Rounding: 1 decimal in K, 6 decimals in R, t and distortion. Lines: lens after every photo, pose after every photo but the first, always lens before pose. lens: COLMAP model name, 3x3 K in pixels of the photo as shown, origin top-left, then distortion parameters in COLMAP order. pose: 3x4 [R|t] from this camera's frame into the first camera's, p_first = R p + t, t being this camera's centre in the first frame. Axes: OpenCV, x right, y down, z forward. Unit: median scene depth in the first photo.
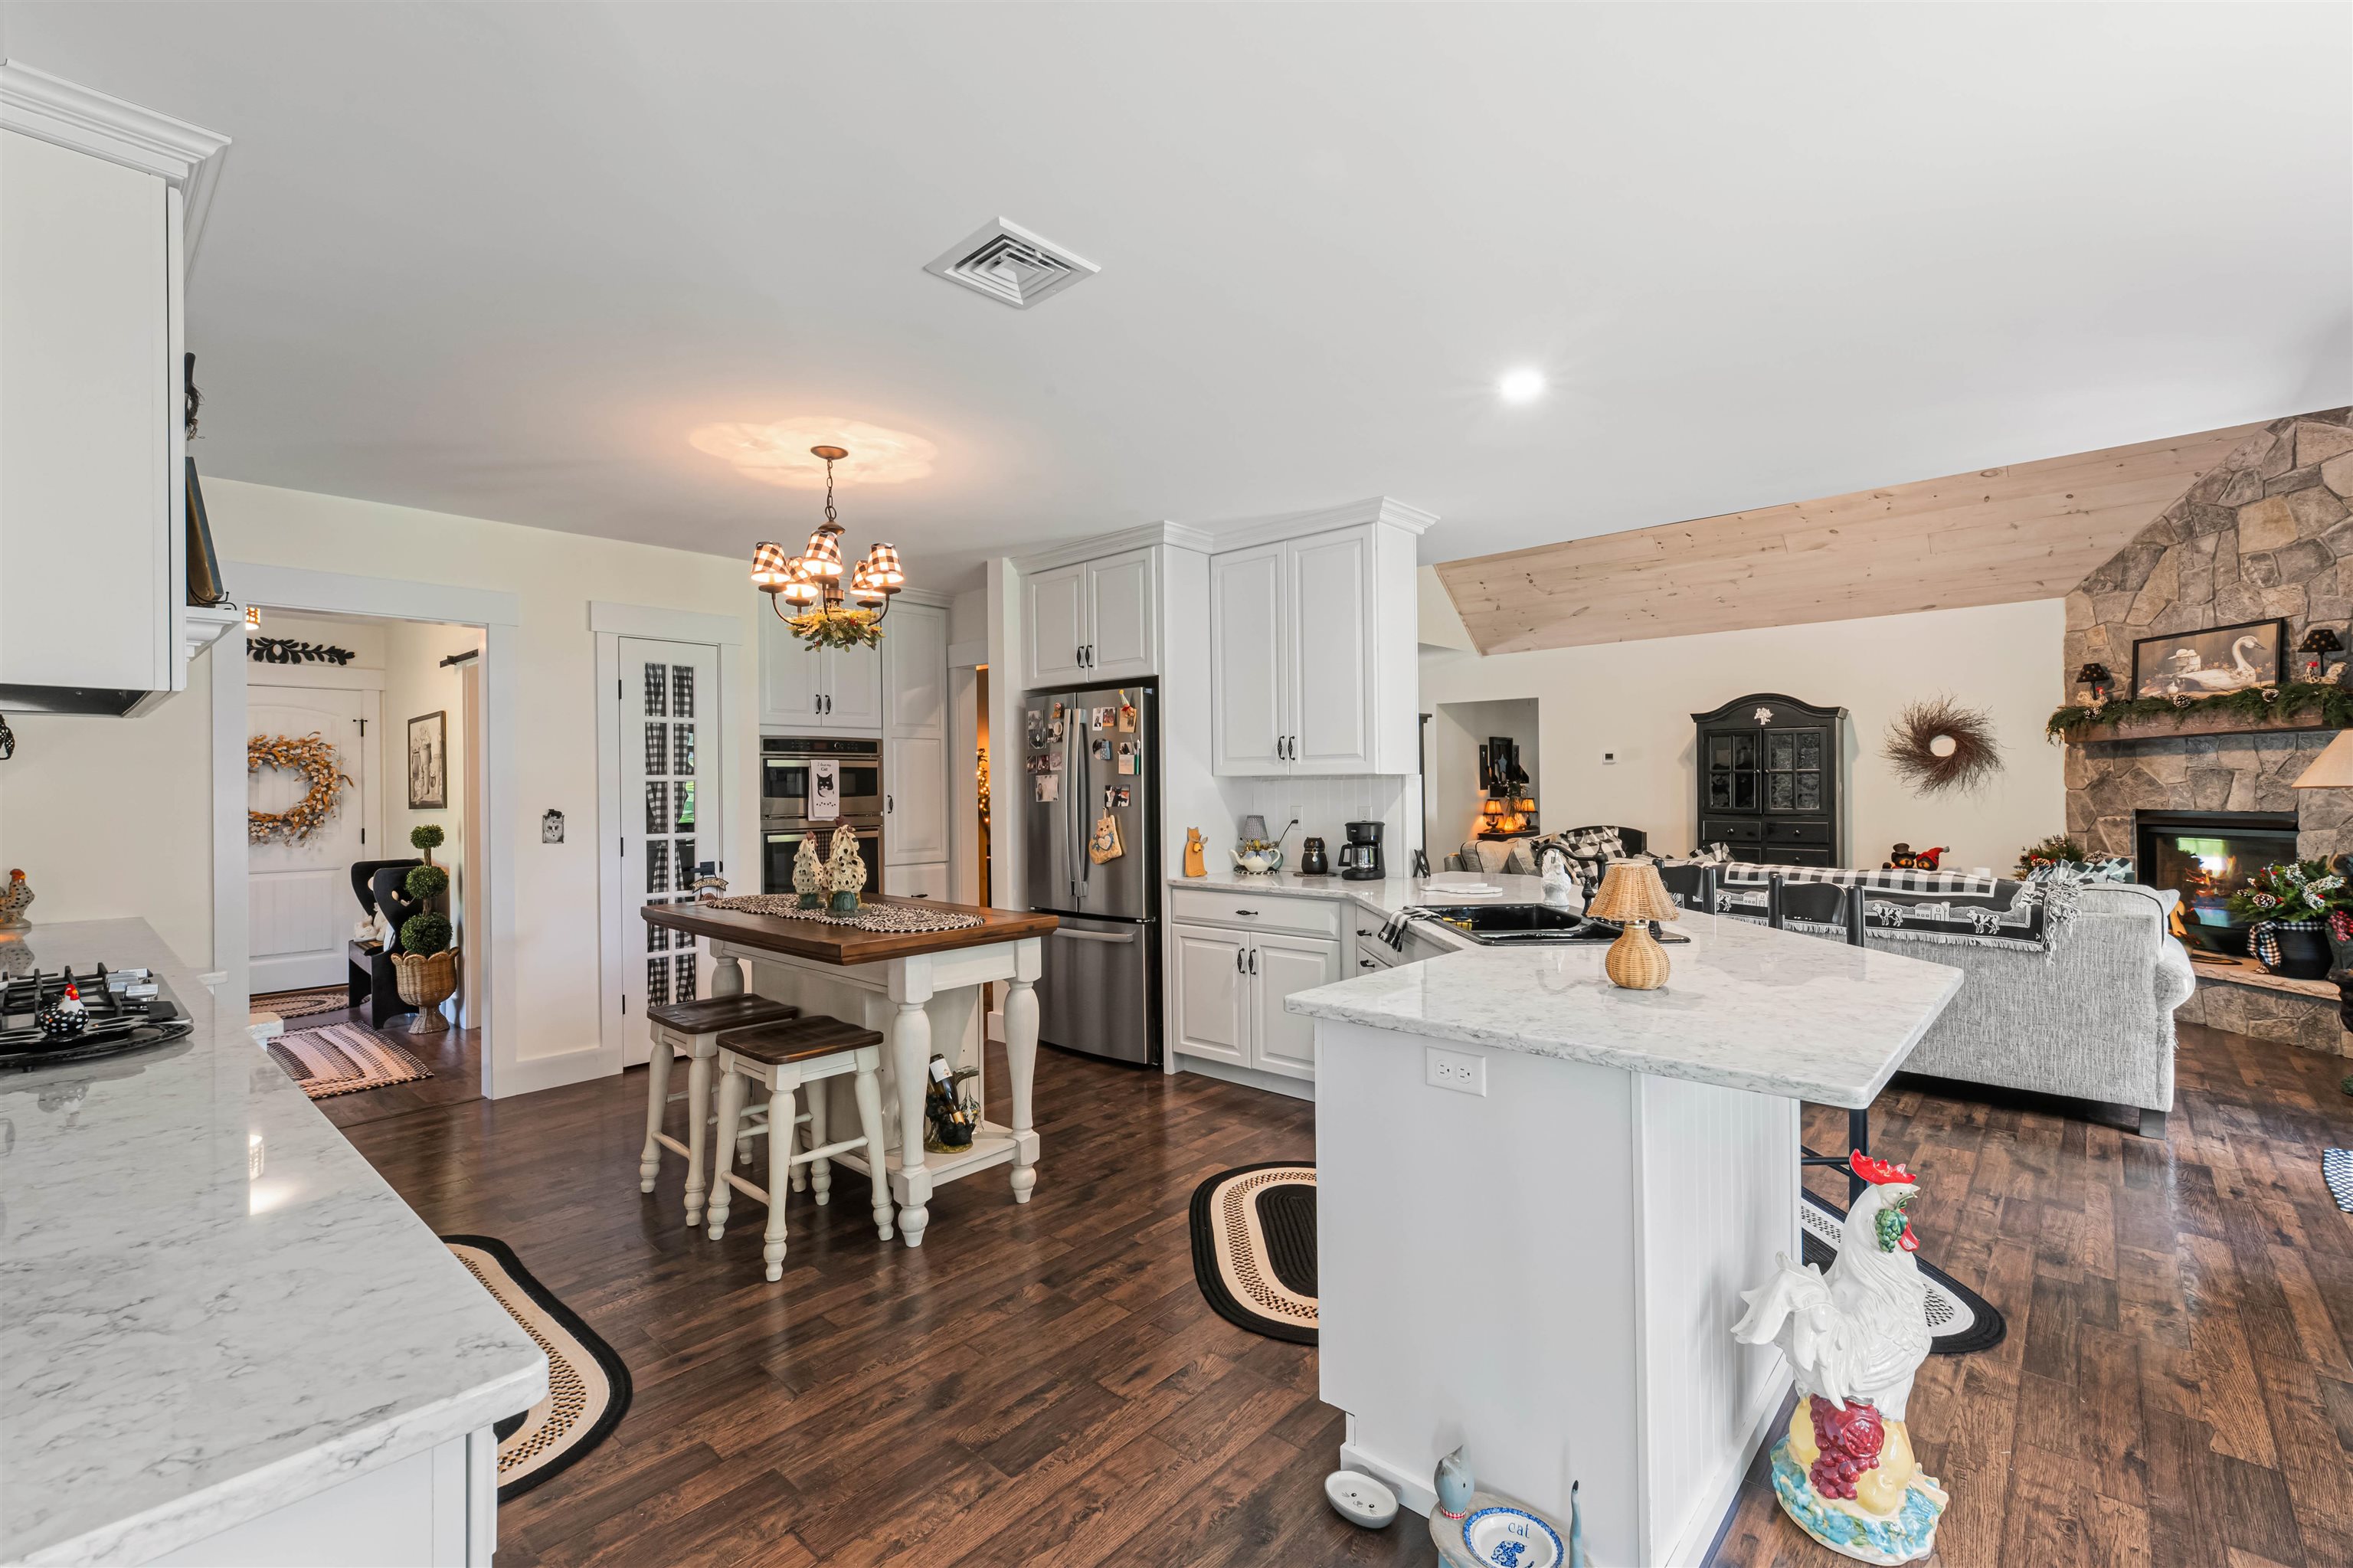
lens RADIAL K [[1020.1, 0, 1187.6], [0, 1020.1, 783.4], [0, 0, 1]] dist [0.004880, 0.000455]
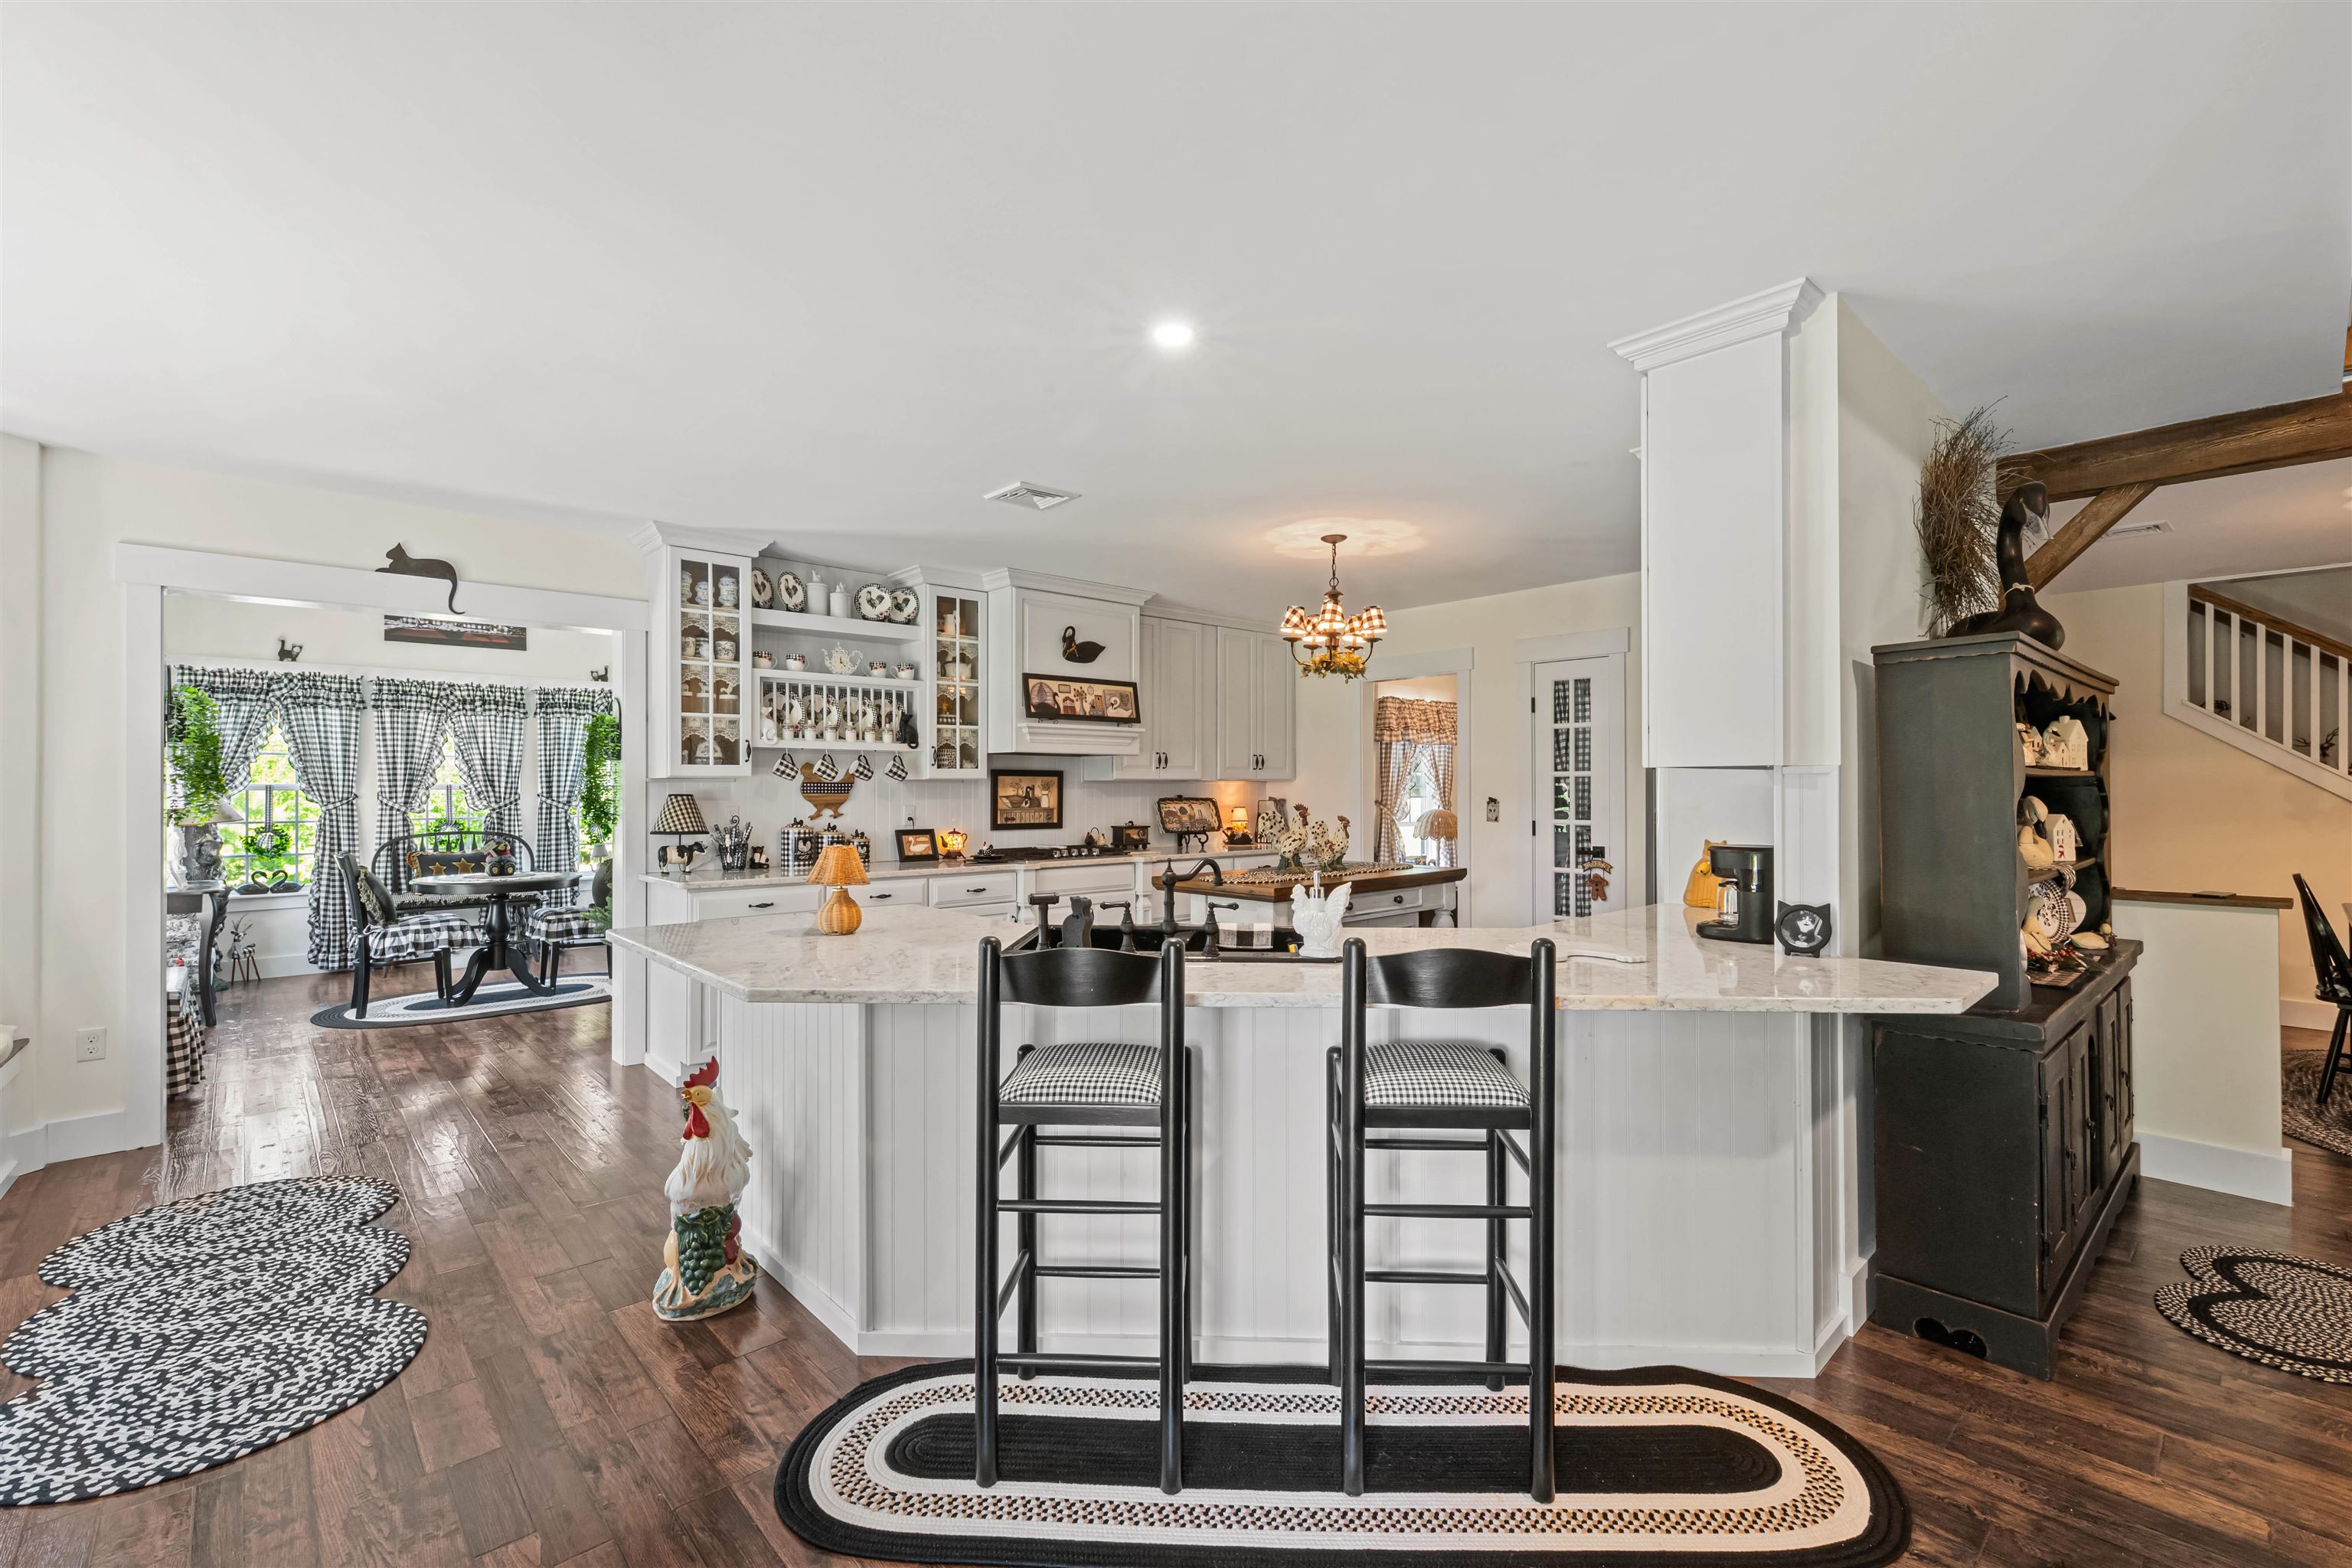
lens RADIAL K [[1019.7, 0, 1187.1], [0, 1019.7, 783.4], [0, 0, 1]] dist [0.004880, 0.000455]
pose [[-0.098851, 0.007295, -0.995075, 0.789554], [0.005745, 0.999961, 0.006760, -0.005105], [0.995086, -0.005048, -0.098889, 0.716476]]
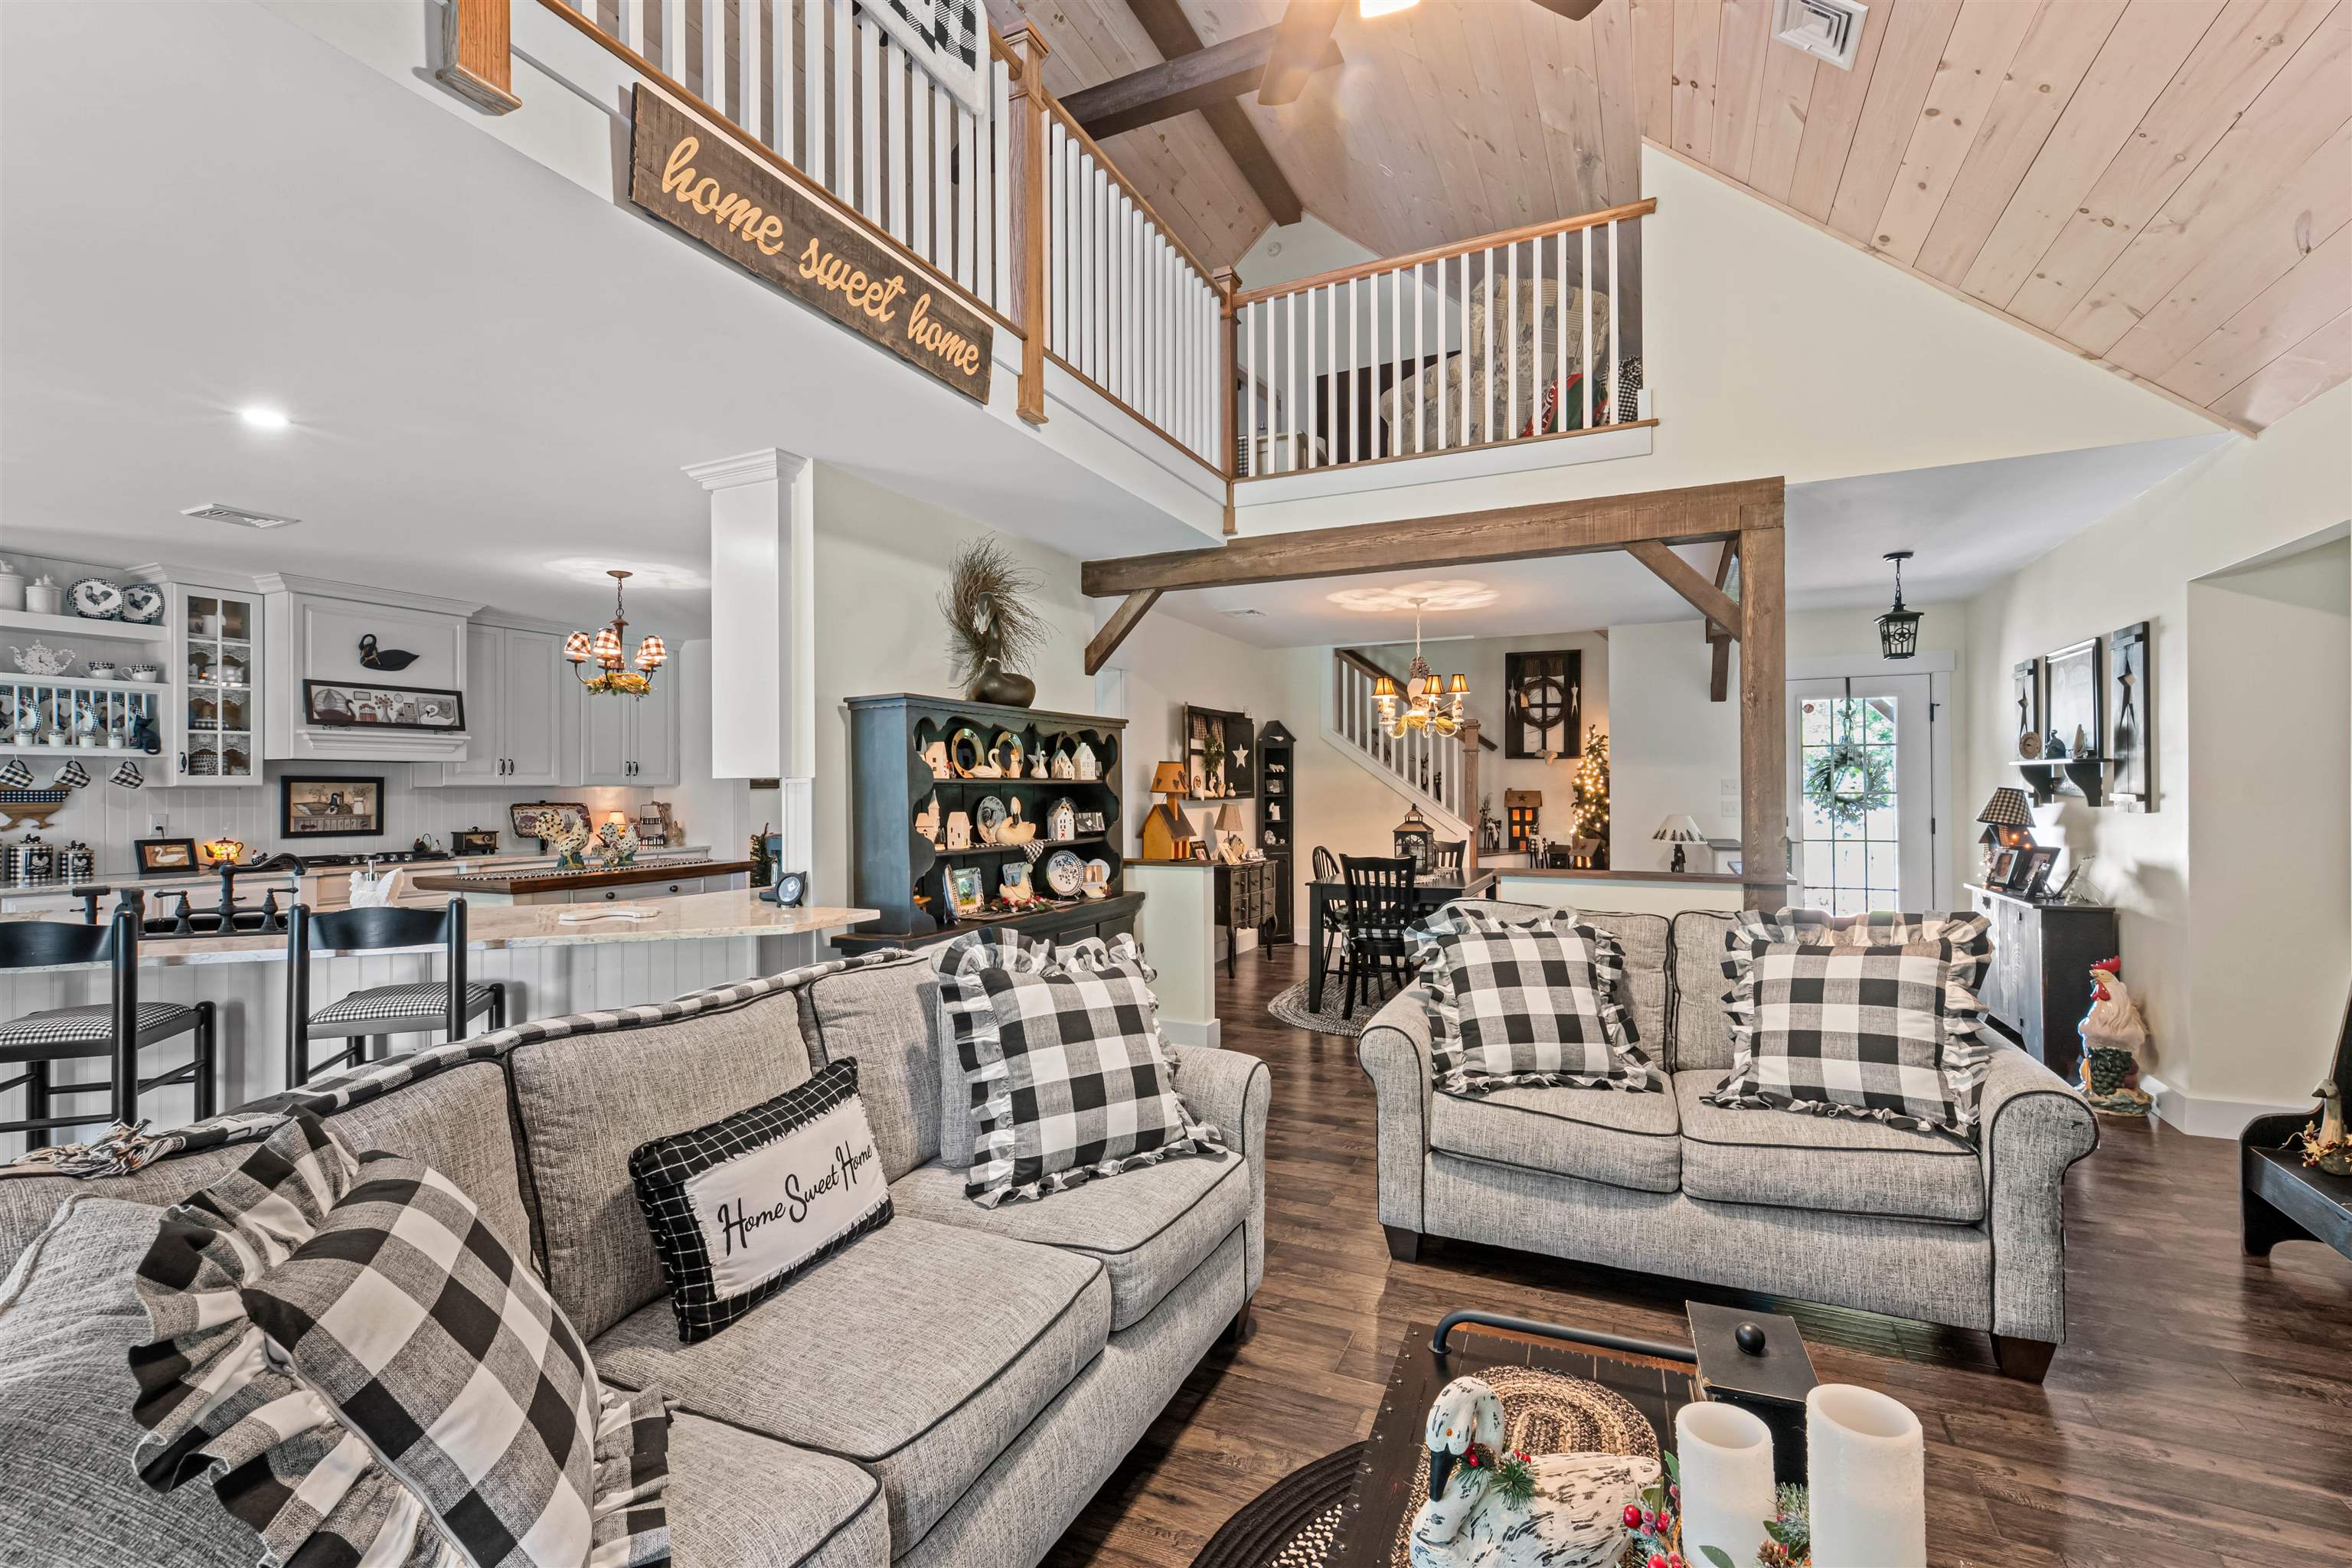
lens RADIAL K [[1019.7, 0, 1187.1], [0, 1019.7, 783.4], [0, 0, 1]] dist [0.004880, 0.000455]
pose [[0.292309, 0.004162, -0.956315, 1.078472], [0.005608, 0.999966, 0.006066, -0.007808], [0.956307, -0.007136, 0.292276, 1.064027]]
